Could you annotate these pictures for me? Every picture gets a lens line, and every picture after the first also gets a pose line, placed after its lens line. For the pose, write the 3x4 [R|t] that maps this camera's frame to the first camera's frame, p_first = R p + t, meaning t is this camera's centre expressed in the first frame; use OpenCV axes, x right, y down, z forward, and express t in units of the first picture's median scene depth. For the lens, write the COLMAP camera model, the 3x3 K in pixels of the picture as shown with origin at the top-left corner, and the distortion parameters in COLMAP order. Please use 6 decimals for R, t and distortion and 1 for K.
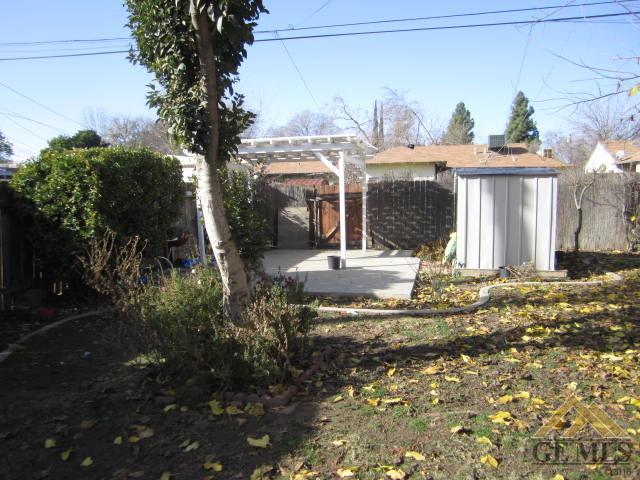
lens RADIAL K [[540.9, 0, 313.3], [0, 540.9, 241.0], [0, 0, 1]] dist [-0.009505, -0.005080]
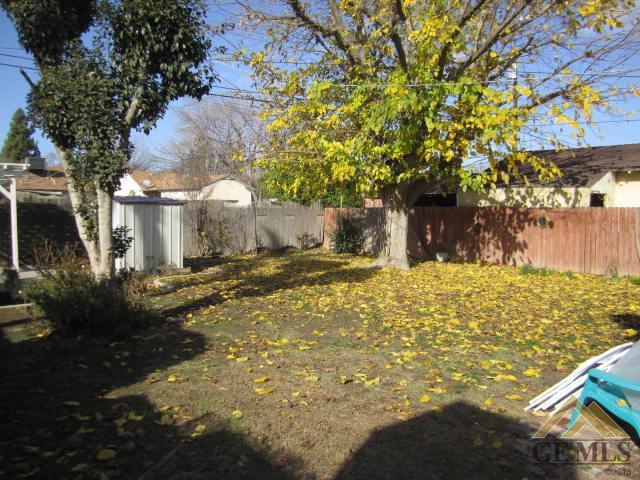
lens RADIAL K [[540.9, 0, 313.3], [0, 540.9, 241.0], [0, 0, 1]] dist [-0.009505, -0.005080]
pose [[0.640304, -0.024036, 0.767745, -0.304470], [0.053008, 0.998510, -0.012949, 0.012434], [-0.766290, 0.048988, 0.640624, -0.150943]]
